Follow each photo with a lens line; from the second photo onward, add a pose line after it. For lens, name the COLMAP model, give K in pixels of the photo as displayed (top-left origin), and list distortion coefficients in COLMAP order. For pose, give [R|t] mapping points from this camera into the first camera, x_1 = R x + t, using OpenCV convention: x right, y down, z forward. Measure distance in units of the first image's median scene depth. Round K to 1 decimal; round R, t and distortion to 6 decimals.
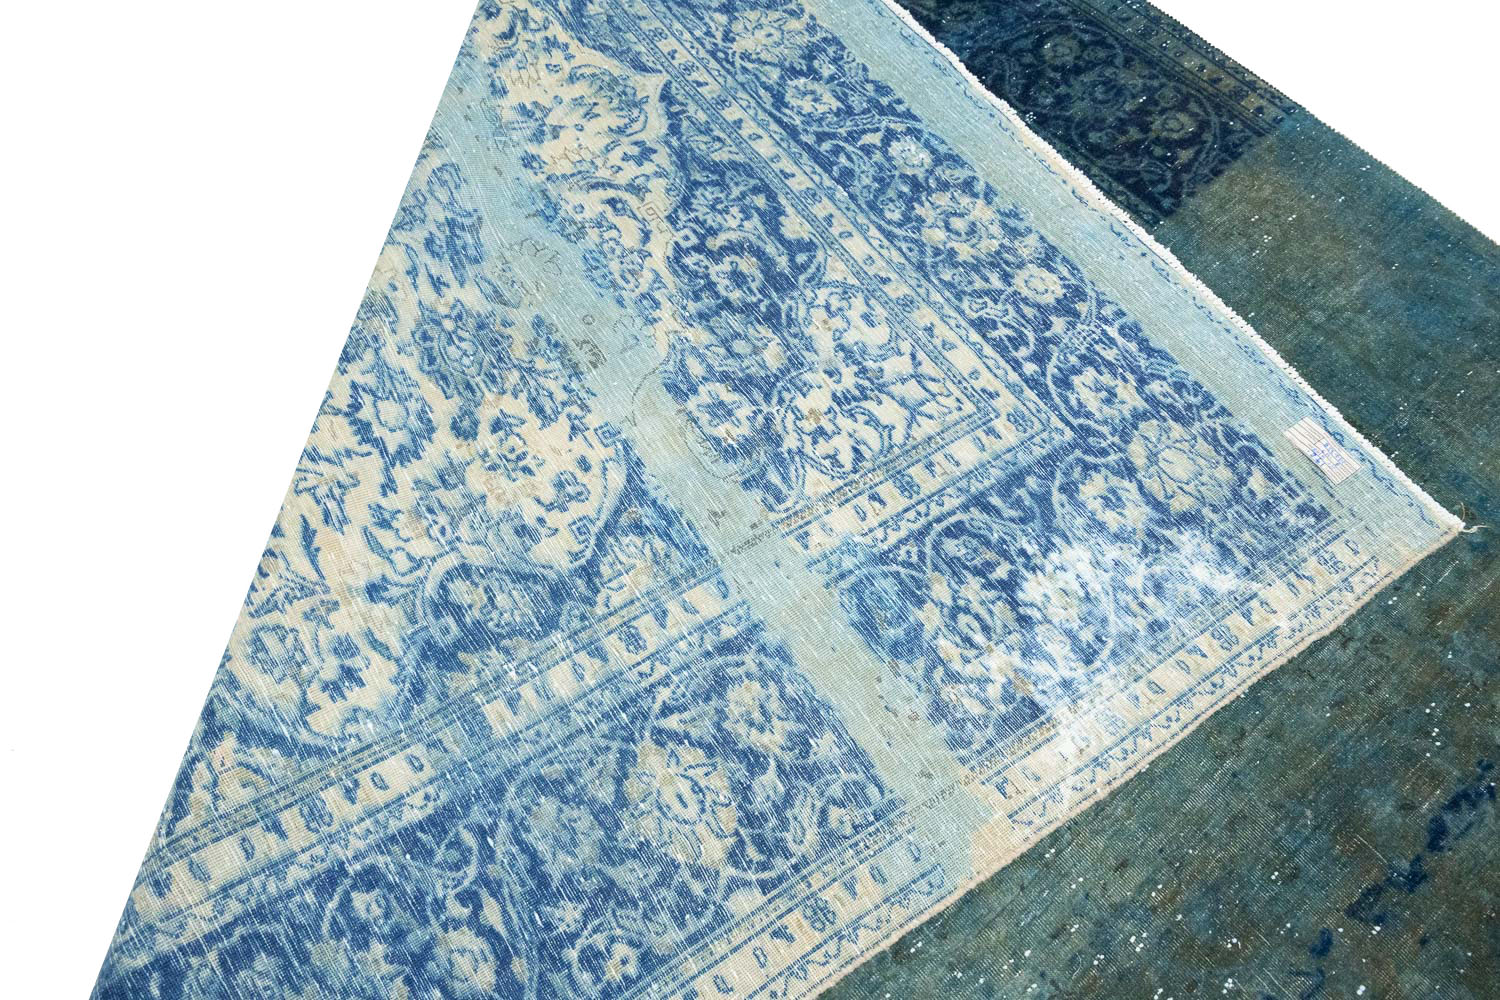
lens RADIAL K [[1239.3, 0, 748.8], [0, 1239.3, 505.5], [0, 0, 1]] dist [0.000801, -0.000626]
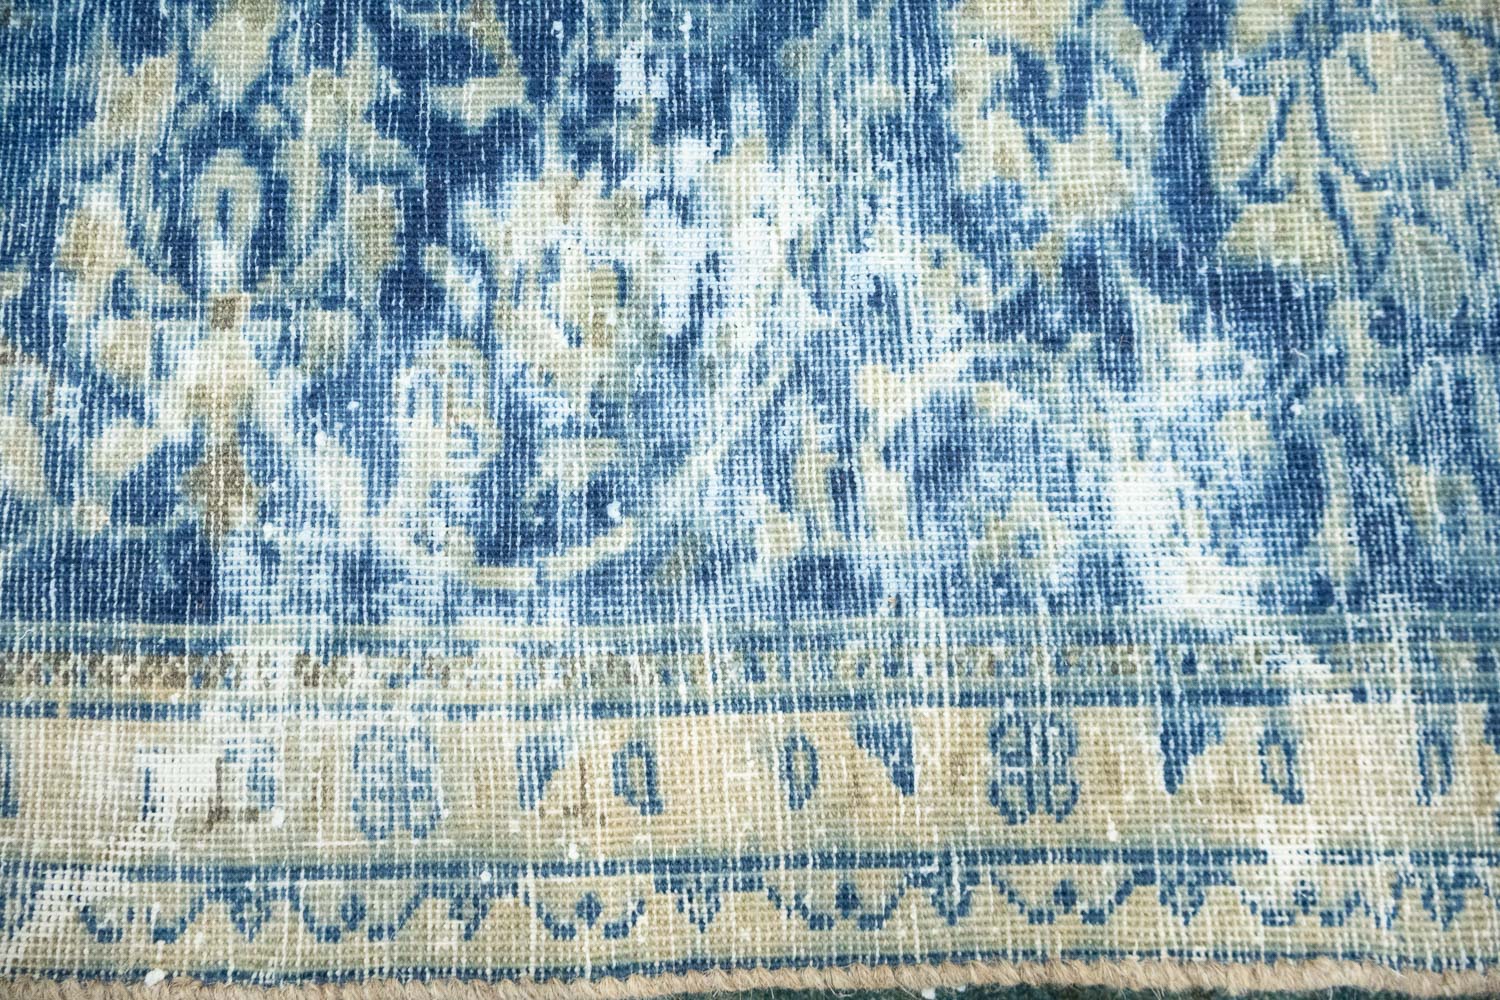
lens RADIAL K [[1239.3, 0, 750.3], [0, 1239.3, 500.3], [0, 0, 1]] dist [0.000801, -0.000626]
pose [[0.833748, 0.535562, -0.134307, 0.338625], [-0.456488, 0.805441, 0.378000, -0.004487], [0.310619, -0.253848, 0.916012, 0.762109]]
